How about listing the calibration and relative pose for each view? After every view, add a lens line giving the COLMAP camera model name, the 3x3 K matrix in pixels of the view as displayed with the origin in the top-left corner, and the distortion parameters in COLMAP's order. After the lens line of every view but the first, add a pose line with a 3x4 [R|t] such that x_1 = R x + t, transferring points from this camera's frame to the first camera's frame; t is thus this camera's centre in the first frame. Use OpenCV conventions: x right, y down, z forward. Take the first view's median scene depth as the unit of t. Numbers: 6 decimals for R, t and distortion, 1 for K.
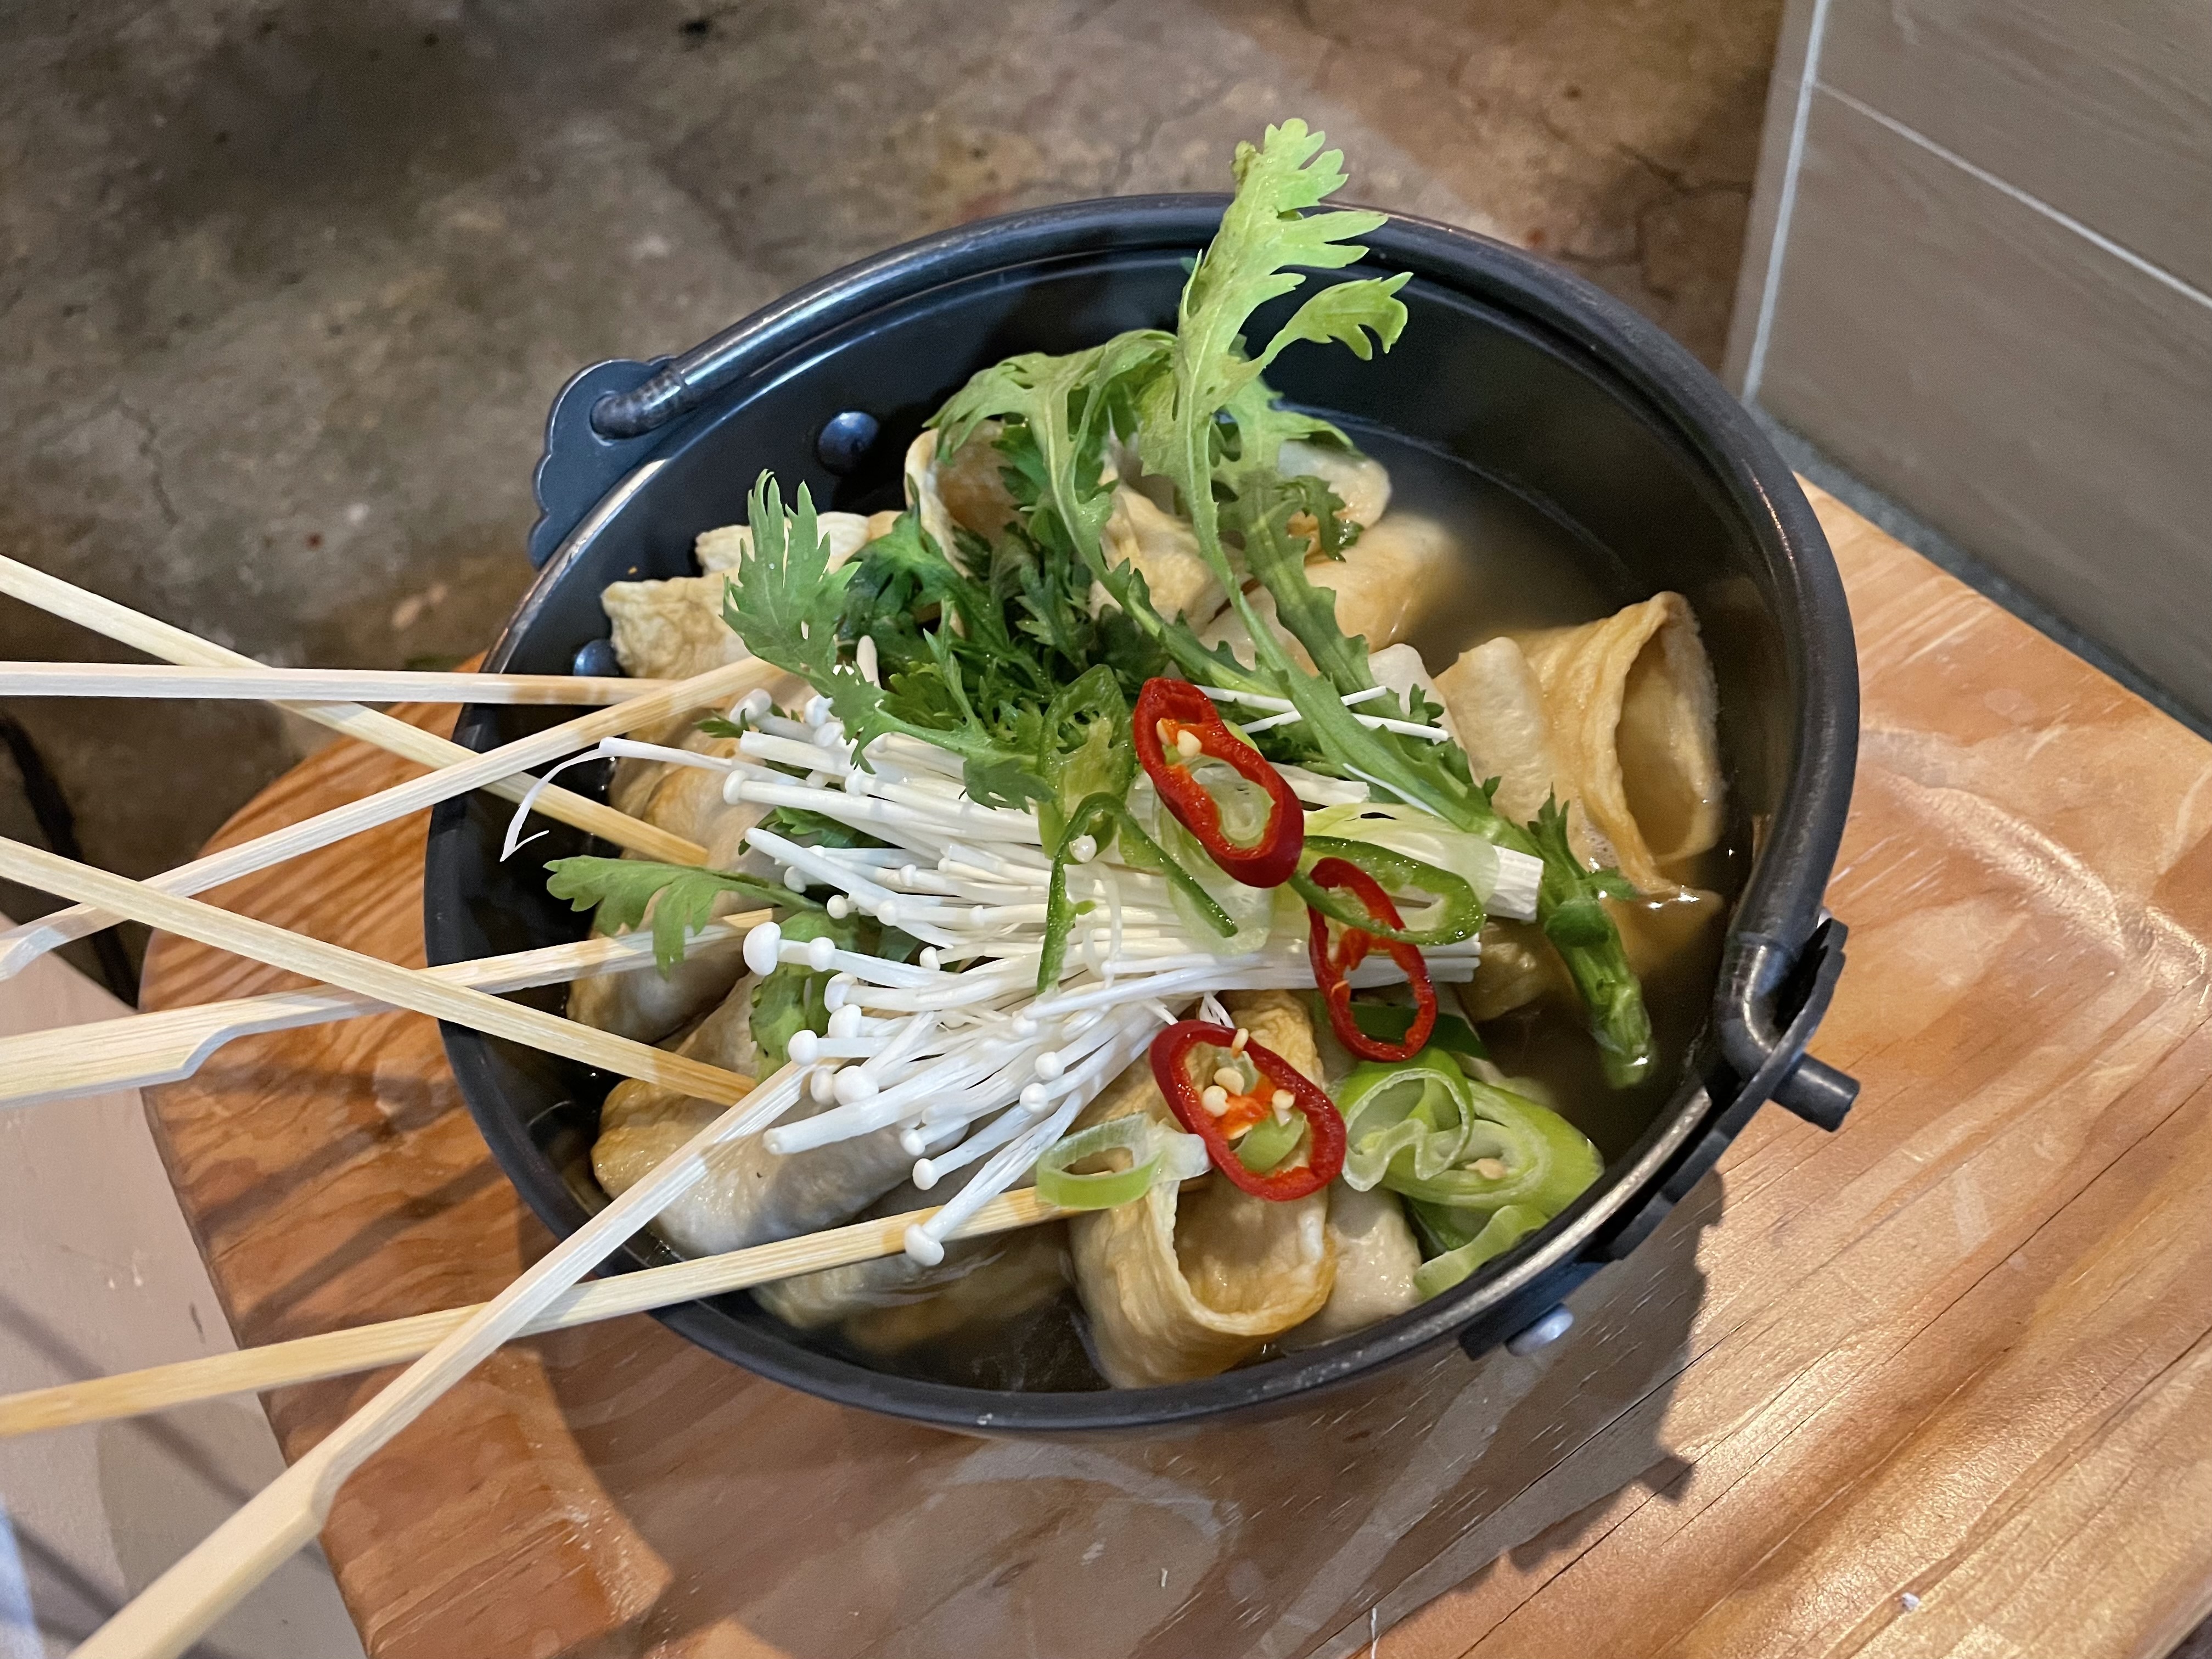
lens RADIAL K [[1679.3, 0, 1106.0], [0, 1679.3, 829.5], [0, 0, 1]] dist [0.033213, -0.083181]
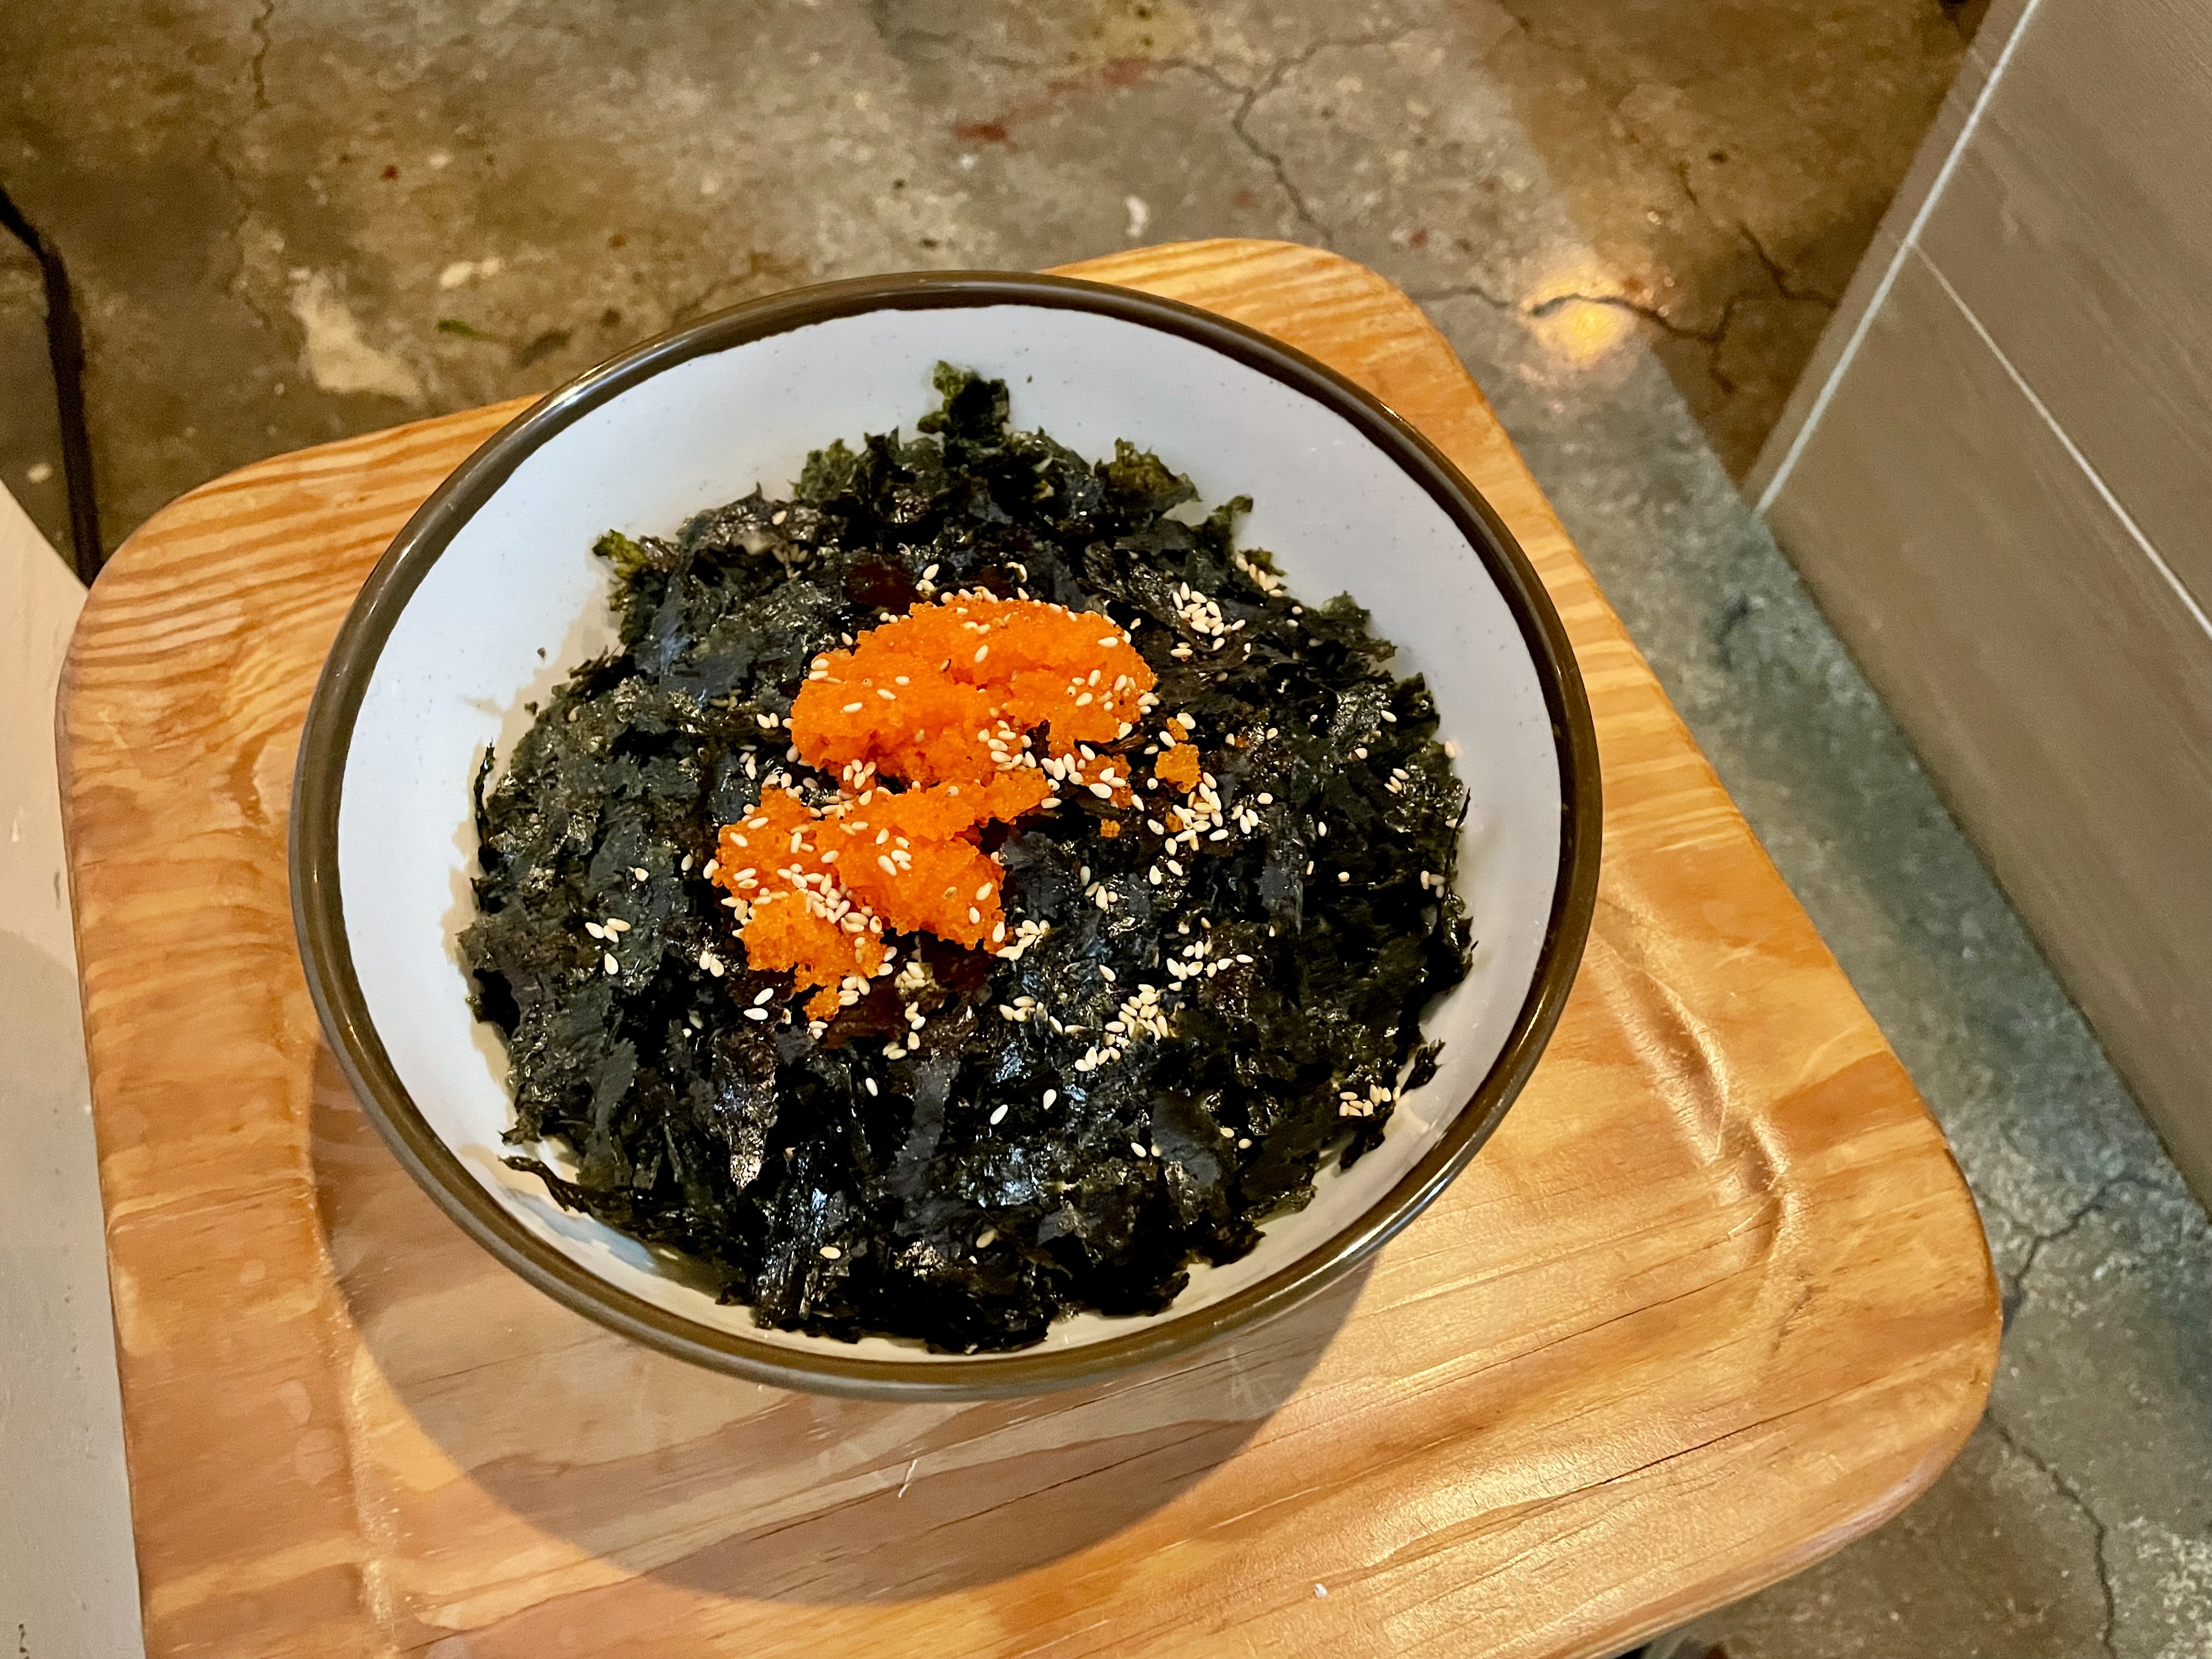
lens RADIAL K [[1679.3, 0, 1106.0], [0, 1679.3, 829.5], [0, 0, 1]] dist [0.033213, -0.083181]
pose [[0.945978, 0.322108, 0.037050, 0.022999], [-0.324158, 0.942014, 0.086786, -0.027104], [-0.006948, -0.094107, 0.995538, -0.039351]]
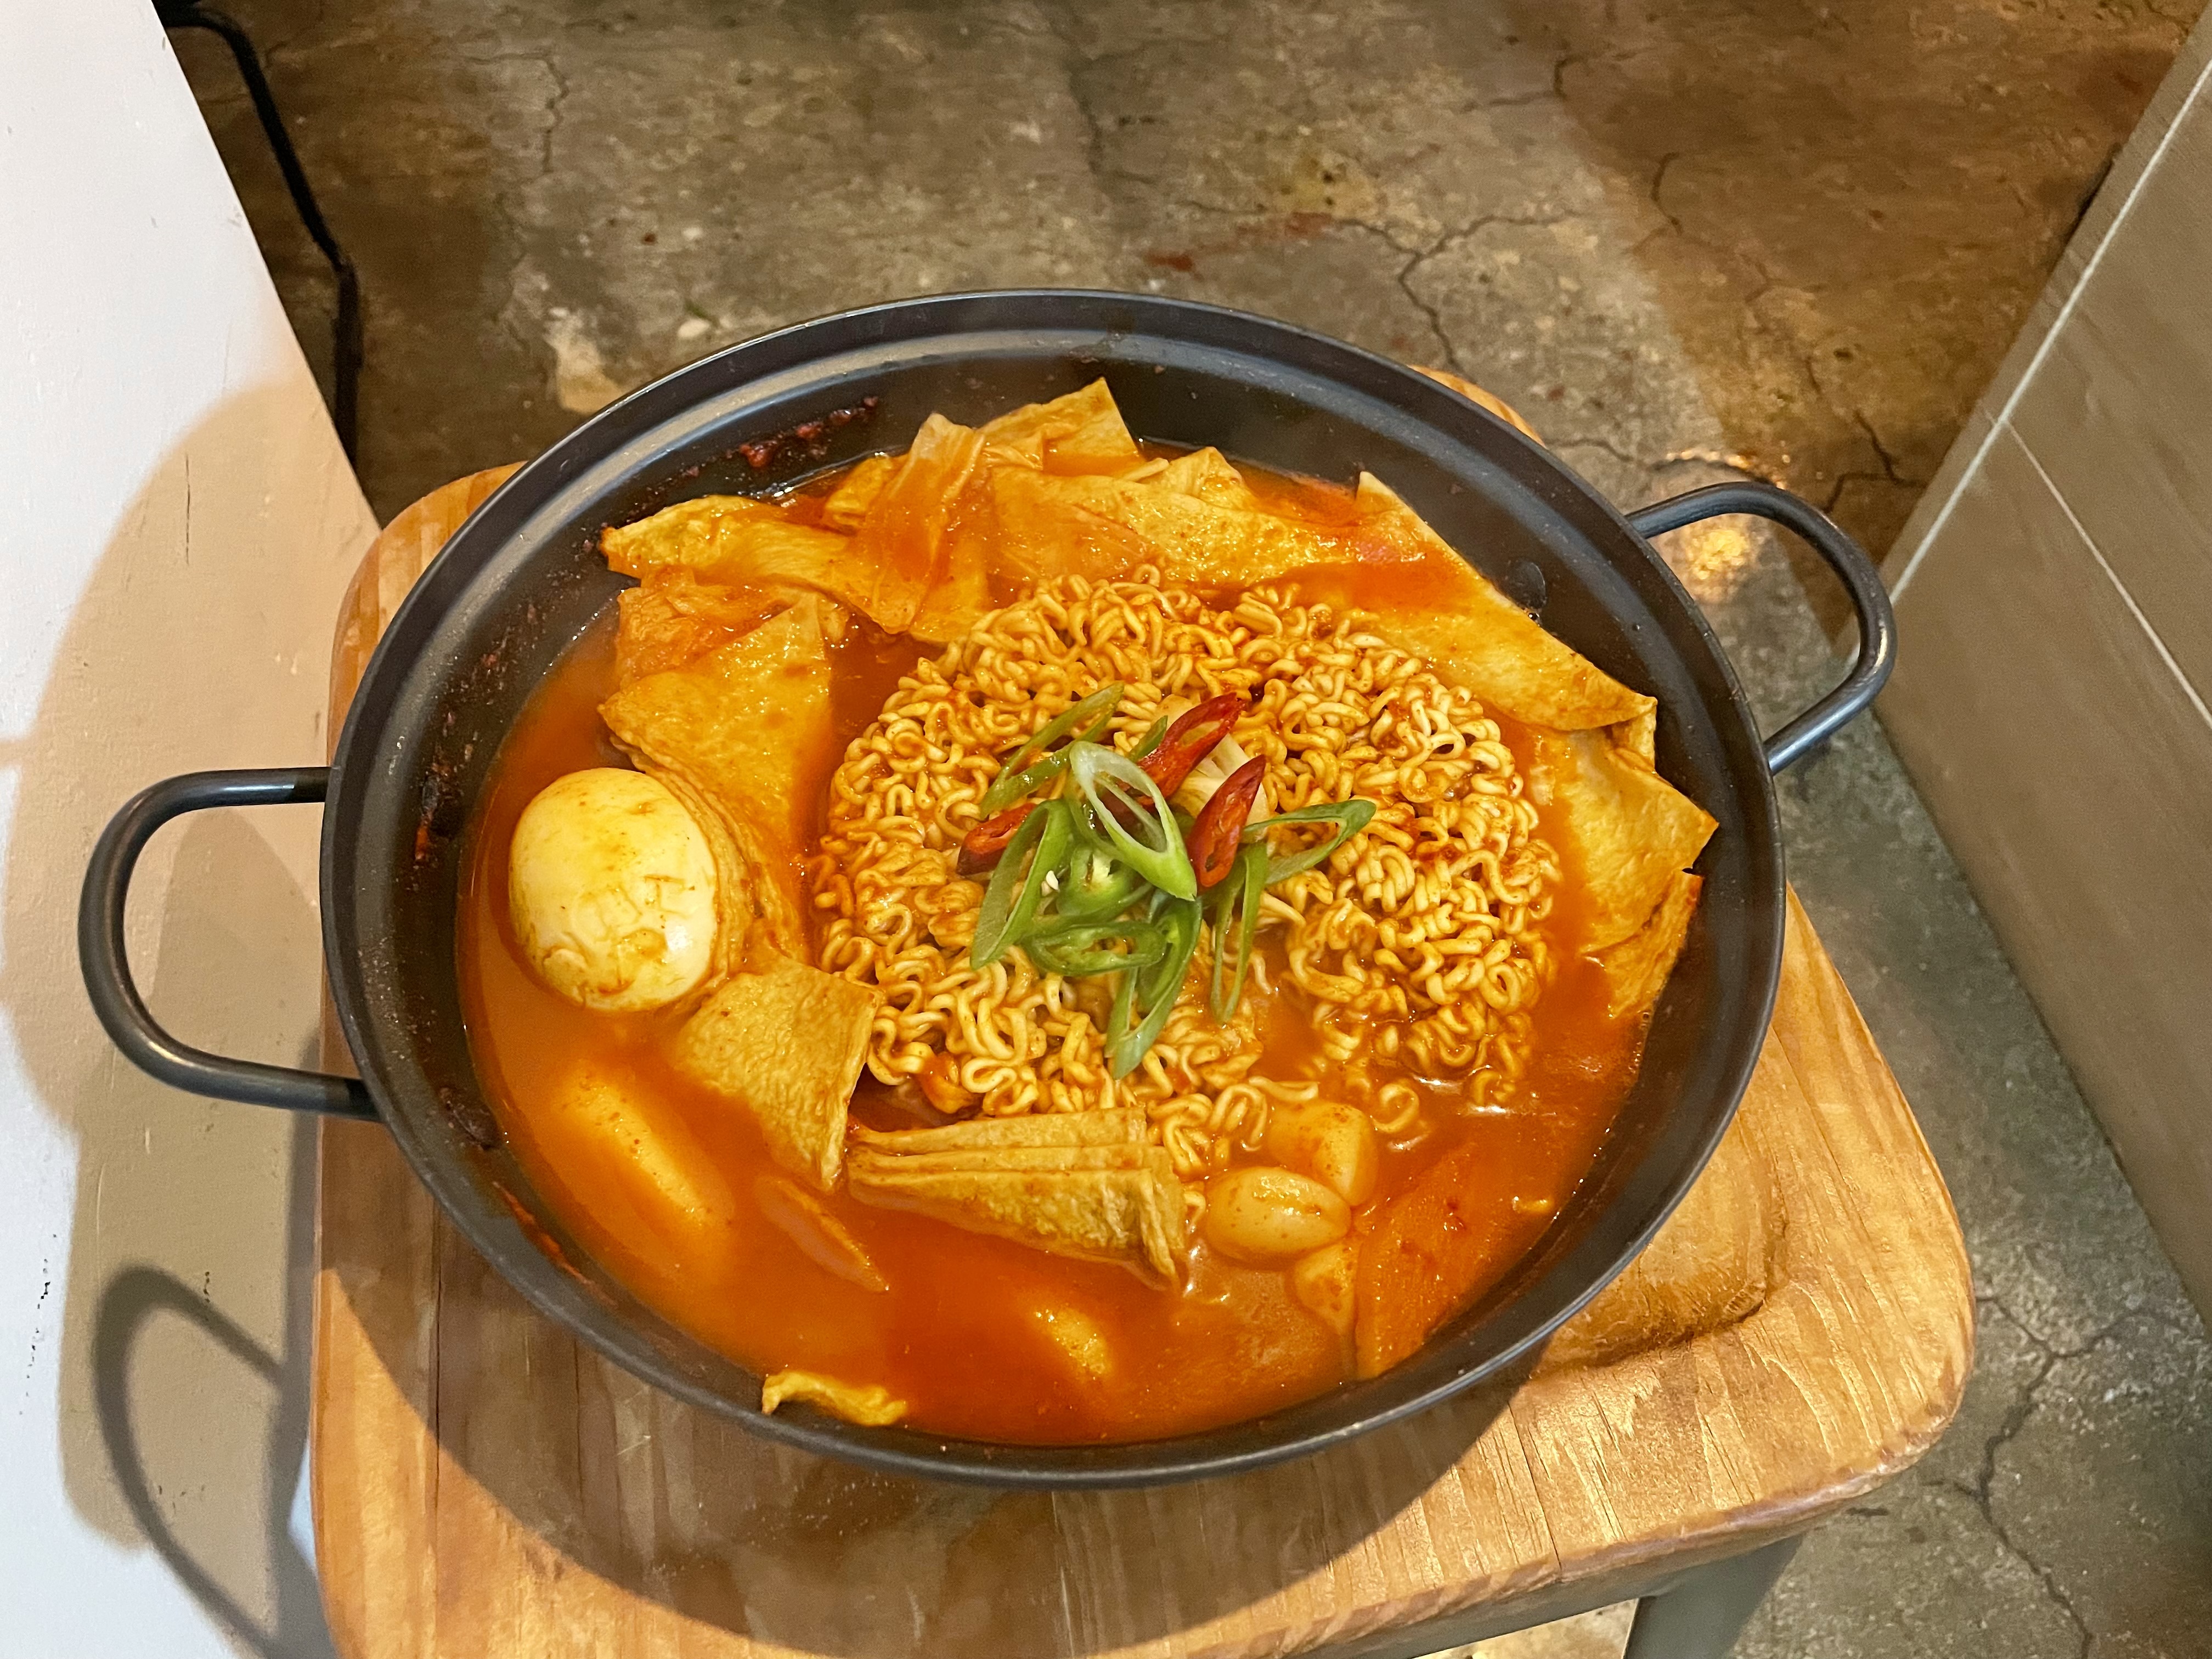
lens RADIAL K [[1679.1, 0, 1106.0], [0, 1679.1, 829.5], [0, 0, 1]] dist [0.033213, -0.083181]
pose [[0.895675, 0.440869, -0.058311, 0.048746], [-0.441173, 0.897384, 0.008257, 0.040562], [0.055968, 0.018330, 0.998264, -0.111311]]
